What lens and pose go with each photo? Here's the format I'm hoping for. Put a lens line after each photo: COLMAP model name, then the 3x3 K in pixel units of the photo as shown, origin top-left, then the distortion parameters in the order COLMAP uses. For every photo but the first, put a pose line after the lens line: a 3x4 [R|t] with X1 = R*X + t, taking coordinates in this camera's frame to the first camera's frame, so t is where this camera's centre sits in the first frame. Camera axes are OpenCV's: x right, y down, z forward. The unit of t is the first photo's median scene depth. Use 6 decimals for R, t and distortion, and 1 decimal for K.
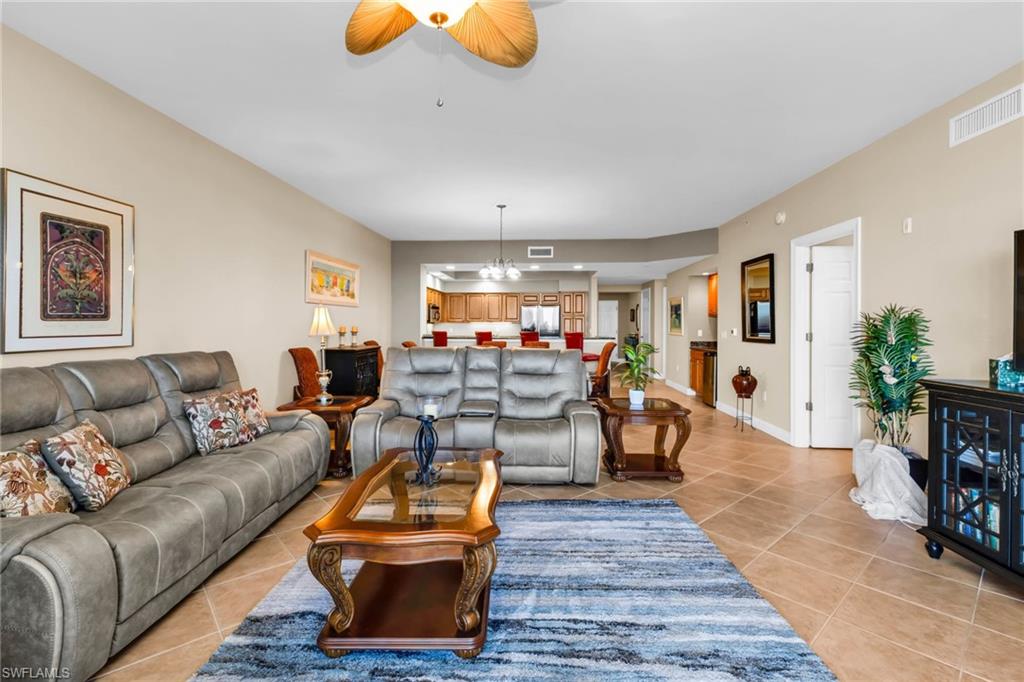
lens RADIAL K [[455.9, 0, 496.7], [0, 455.9, 334.8], [0, 0, 1]] dist [0.003313, 0.000503]
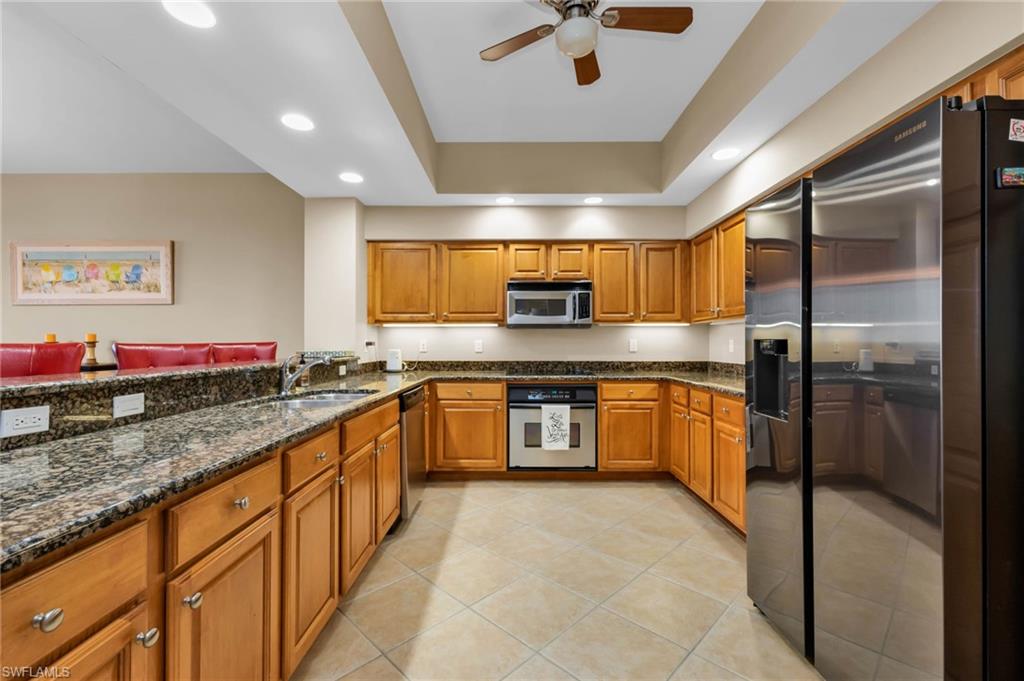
lens RADIAL K [[443.6, 0, 512.0], [0, 443.6, 340.5], [0, 0, 1]] dist [0.004262, -0.000168]
pose [[0.098717, -0.007539, -0.995087, 0.294478], [-0.020827, 0.999737, -0.009640, -0.010986], [0.994898, 0.021676, 0.098534, 1.138323]]
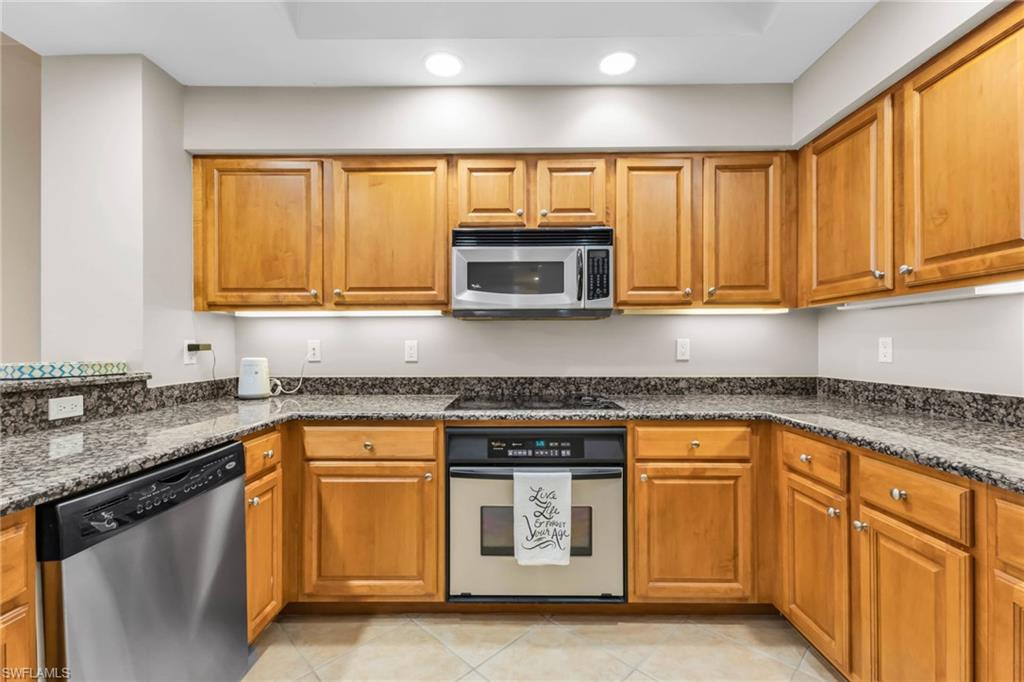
lens RADIAL K [[447.2, 0, 512.0], [0, 447.2, 341.0], [0, 0, 1]] dist [0.010863, 0.000203]
pose [[0.095338, -0.010164, -0.995393, 0.081939], [-0.018863, 0.999750, -0.012015, -0.012810], [0.995266, 0.019921, 0.095123, 1.188137]]
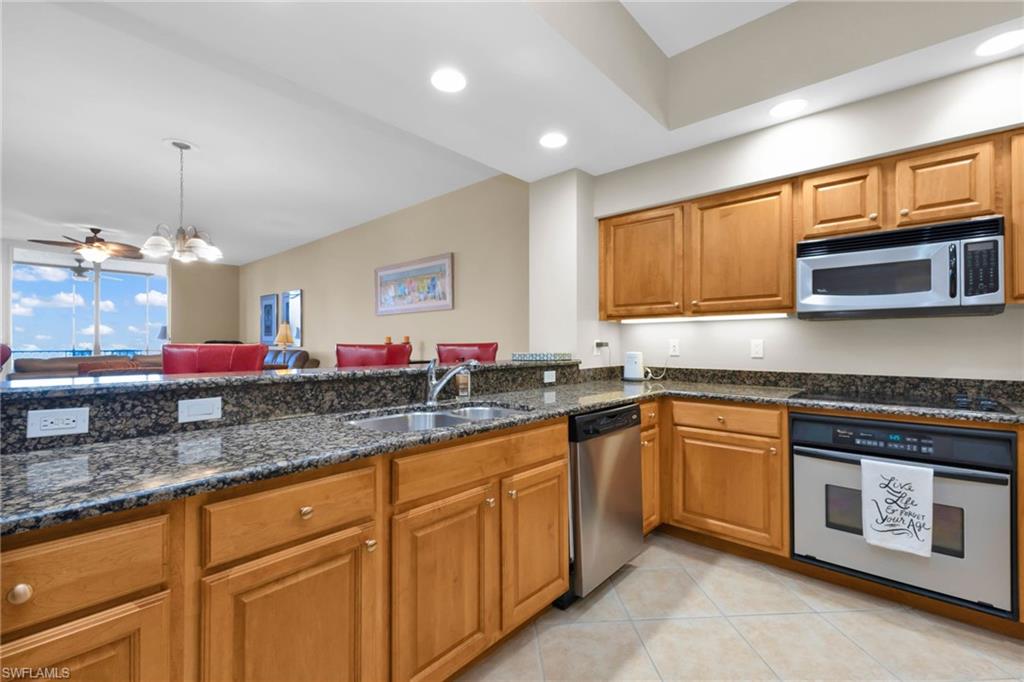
lens RADIAL K [[443.6, 0, 512.0], [0, 443.6, 341.0], [0, 0, 1]] dist [0.004262, -0.000168]
pose [[-0.589751, -0.006246, -0.807561, 0.167086], [-0.018383, 0.999815, 0.005692, -0.012831], [0.807376, 0.018203, -0.589757, 1.199004]]
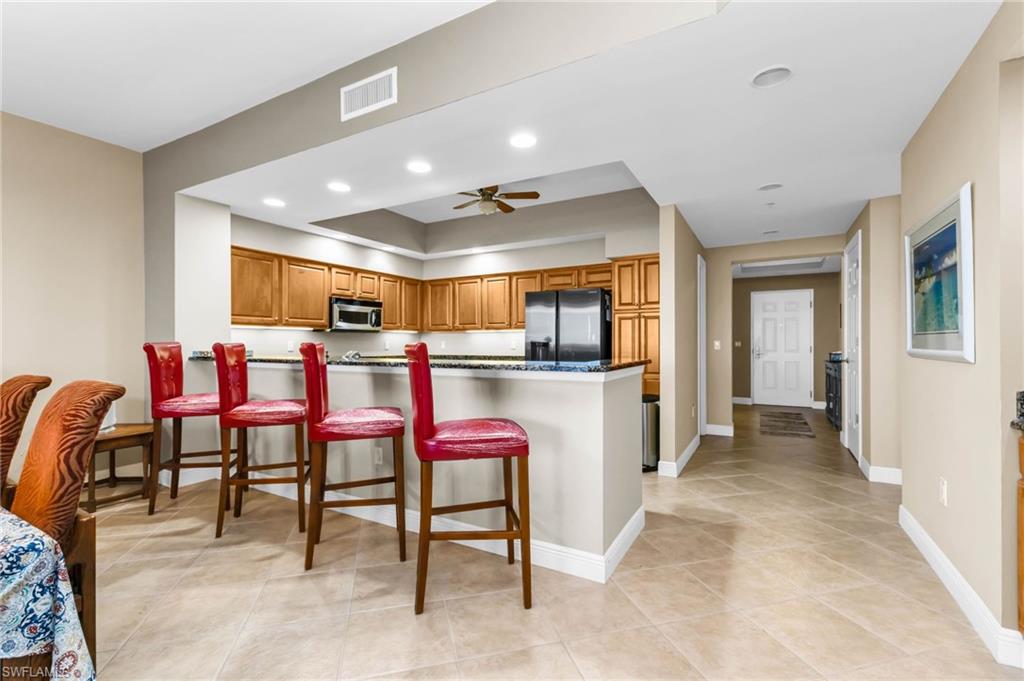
lens RADIAL K [[444.8, 0, 500.9], [0, 444.8, 370.7], [0, 0, 1]] dist [0.001059, 0.000118]
pose [[0.906550, 0.019788, -0.421634, 0.300439], [-0.003990, 0.999258, 0.038318, 0.000301], [0.422079, -0.033055, 0.905956, 0.718722]]
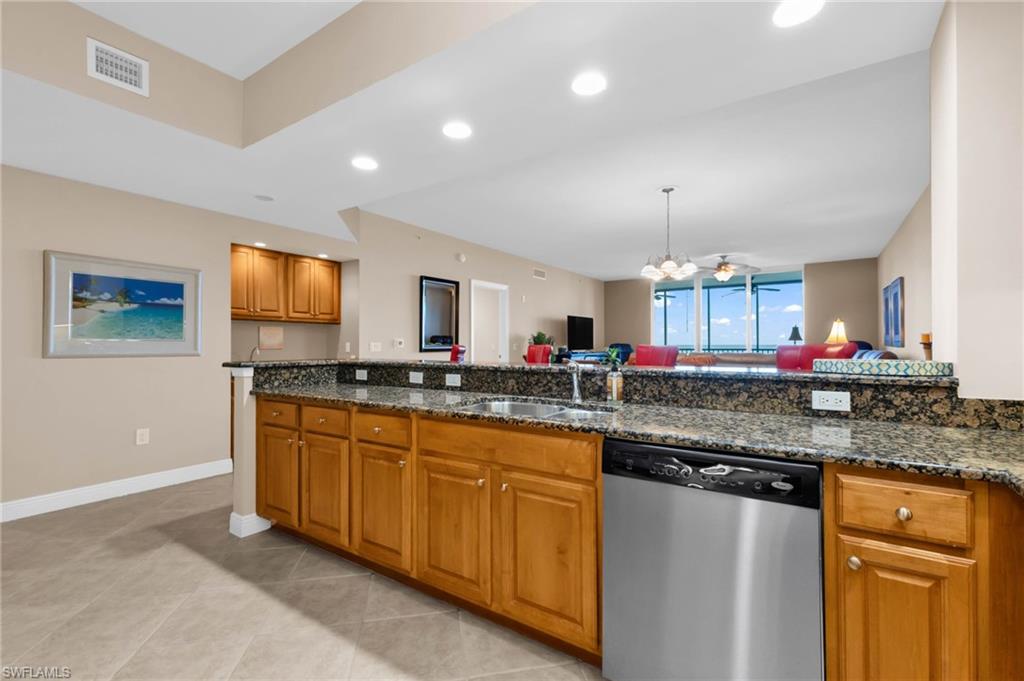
lens RADIAL K [[436.5, 0, 506.0], [0, 436.5, 339.7], [0, 0, 1]] dist [0.001931, 0.000167]
pose [[-0.883232, 0.005470, 0.468904, -0.082193], [0.010963, 0.999900, 0.008986, -0.014908], [-0.468808, 0.013077, -0.883203, 1.262763]]
